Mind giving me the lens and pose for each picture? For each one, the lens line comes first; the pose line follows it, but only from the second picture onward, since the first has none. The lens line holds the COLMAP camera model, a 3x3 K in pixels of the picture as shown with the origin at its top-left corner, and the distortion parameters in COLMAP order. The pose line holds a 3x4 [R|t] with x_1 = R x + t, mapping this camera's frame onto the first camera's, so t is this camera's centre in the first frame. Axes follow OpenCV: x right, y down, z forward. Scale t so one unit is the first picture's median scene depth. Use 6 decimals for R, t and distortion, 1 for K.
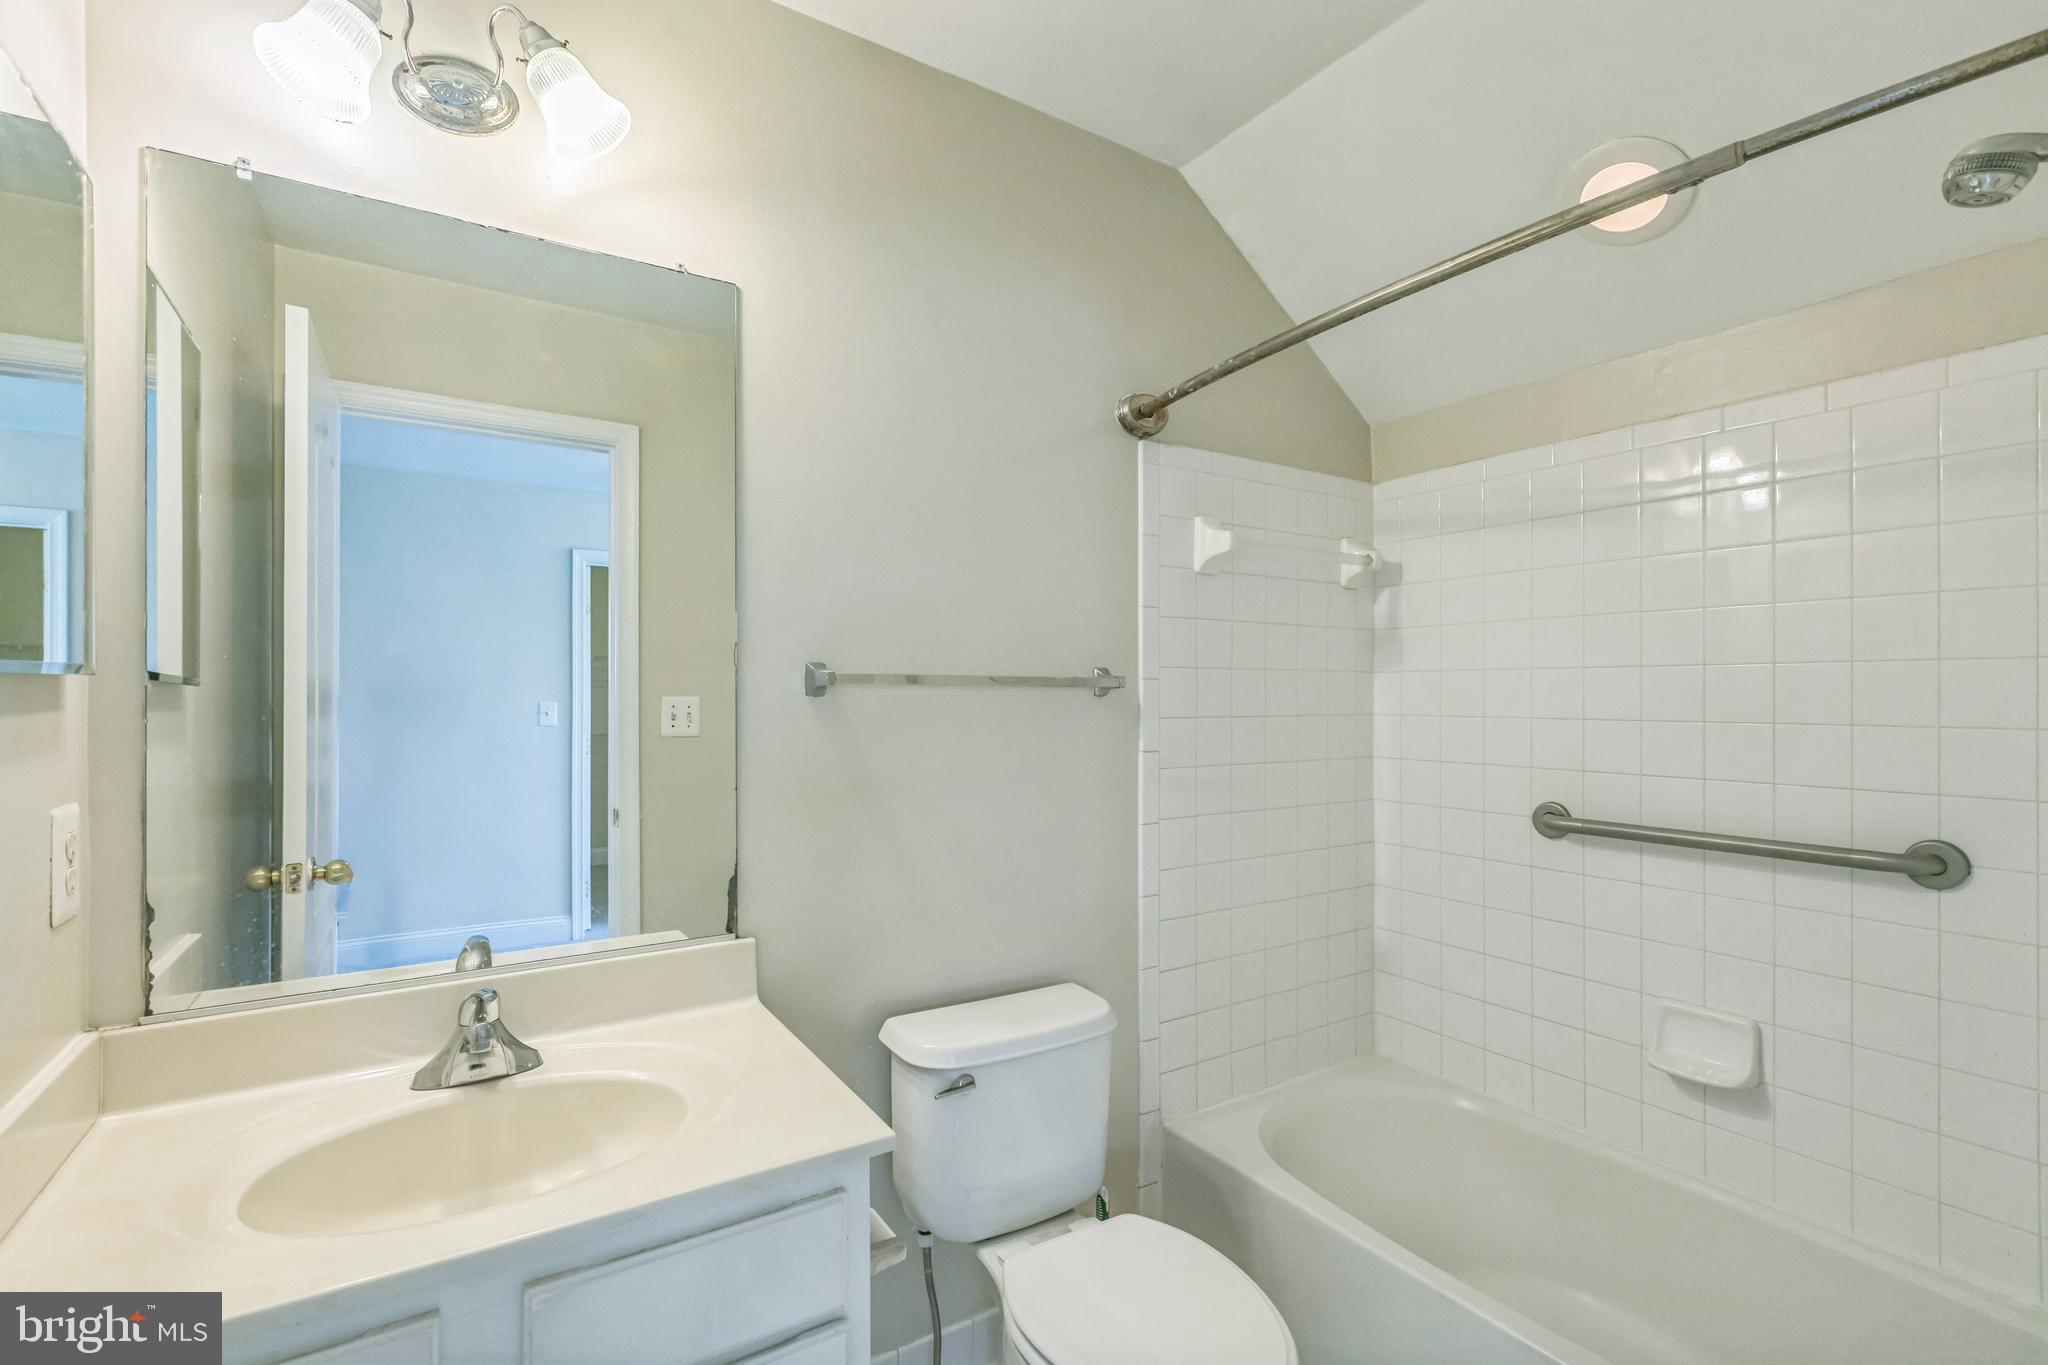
lens RADIAL K [[931.7, 0, 1012.4], [0, 931.7, 689.0], [0, 0, 1]] dist [-0.001120, -0.000661]
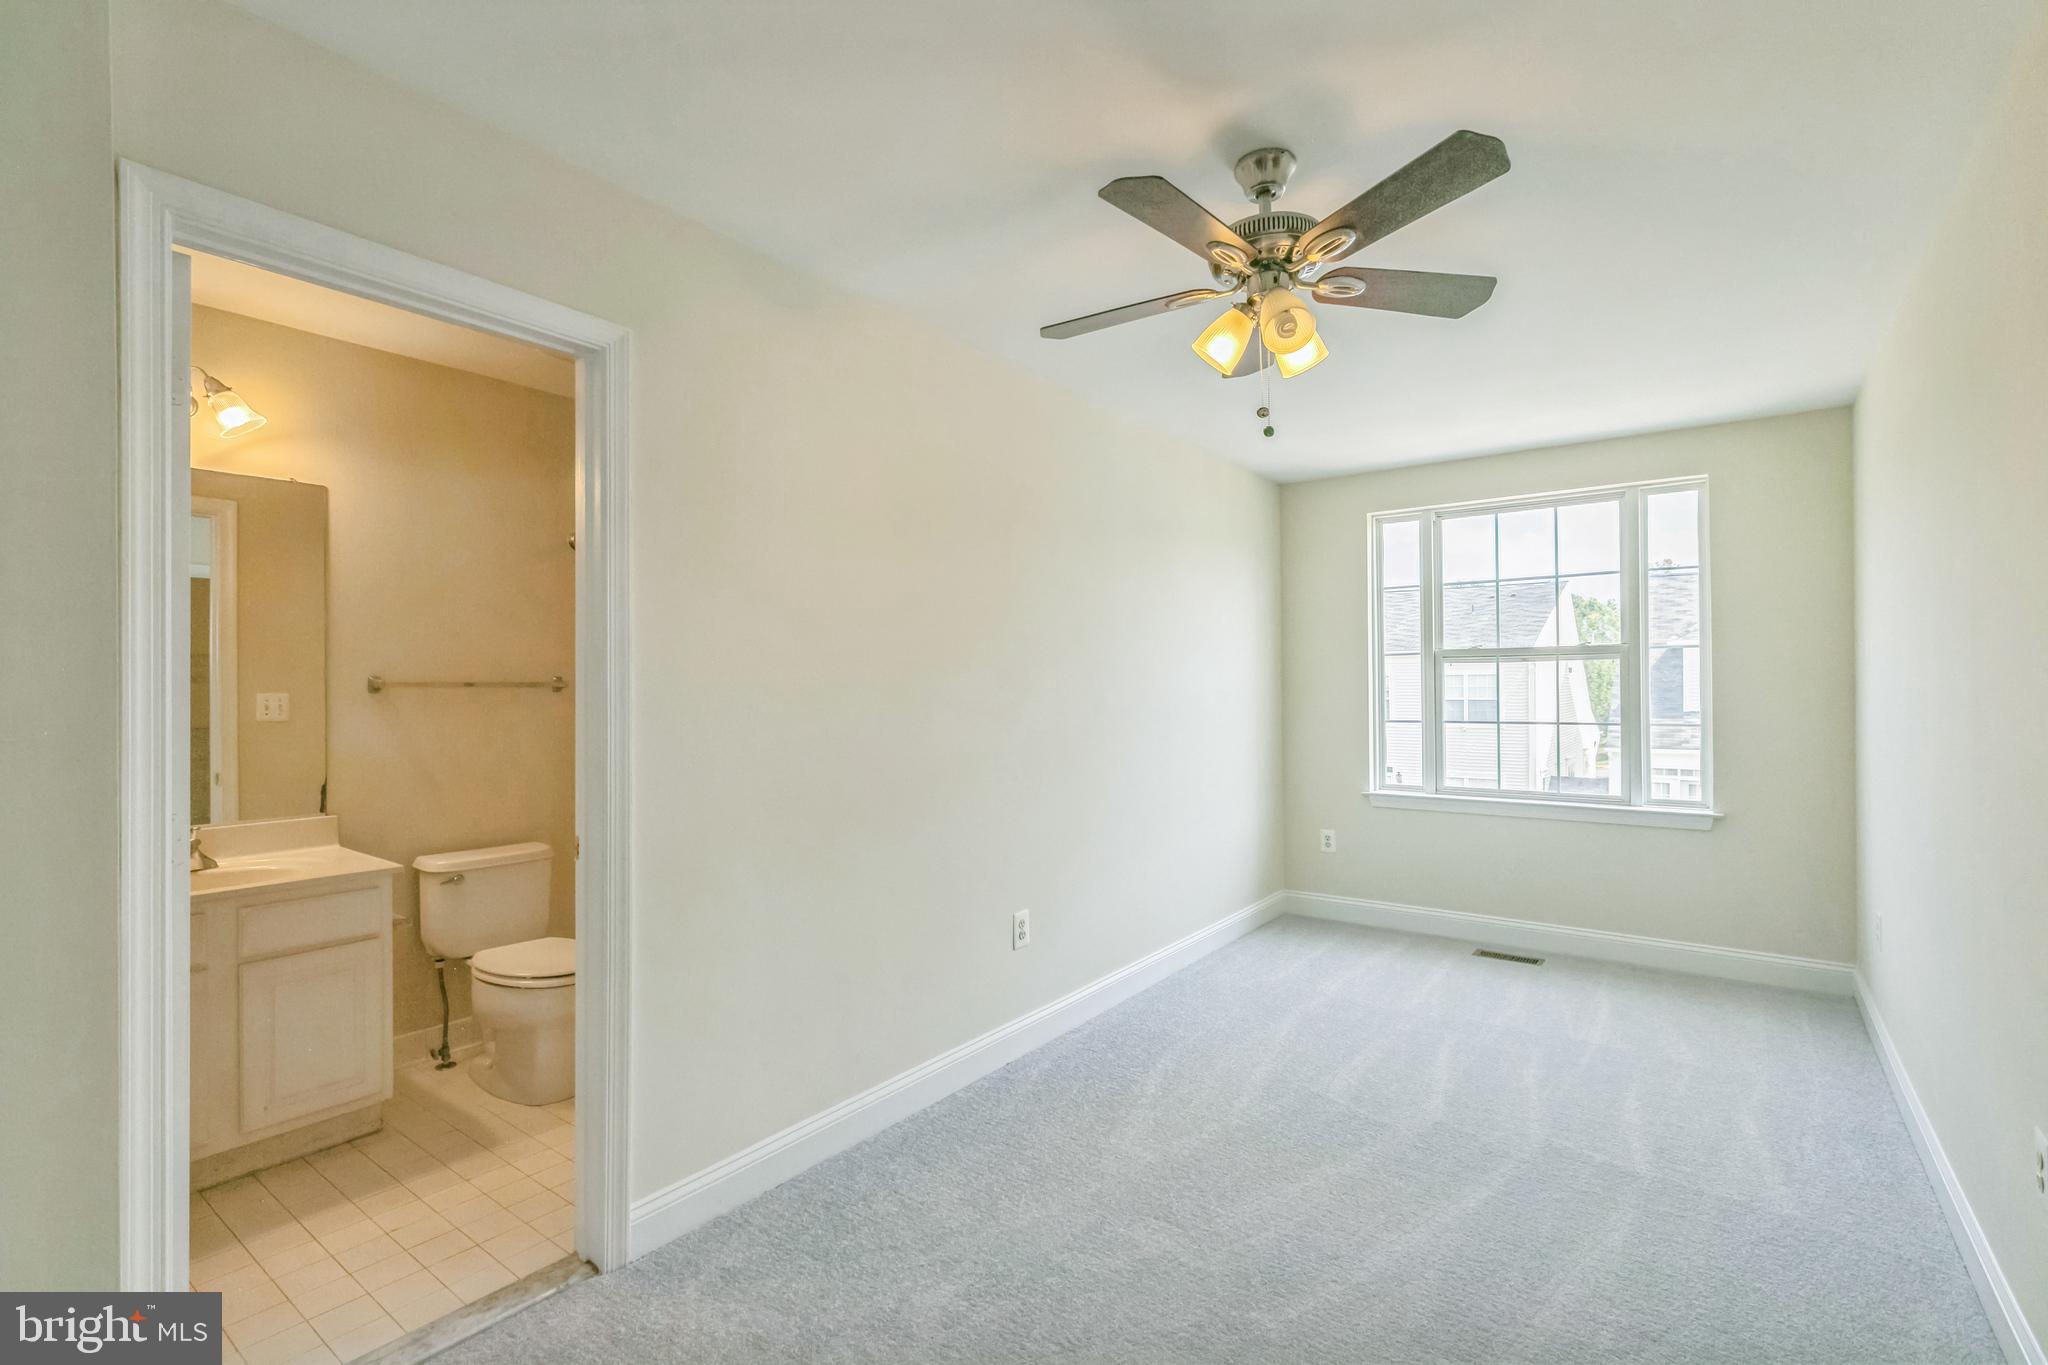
lens RADIAL K [[931.7, 0, 1033.1], [0, 931.7, 678.3], [0, 0, 1]] dist [-0.001120, -0.000661]
pose [[0.930327, -0.001048, 0.366729, 0.359616], [0.001904, 0.999996, -0.001972, -0.017219], [-0.366726, 0.002533, 0.930326, -1.328197]]
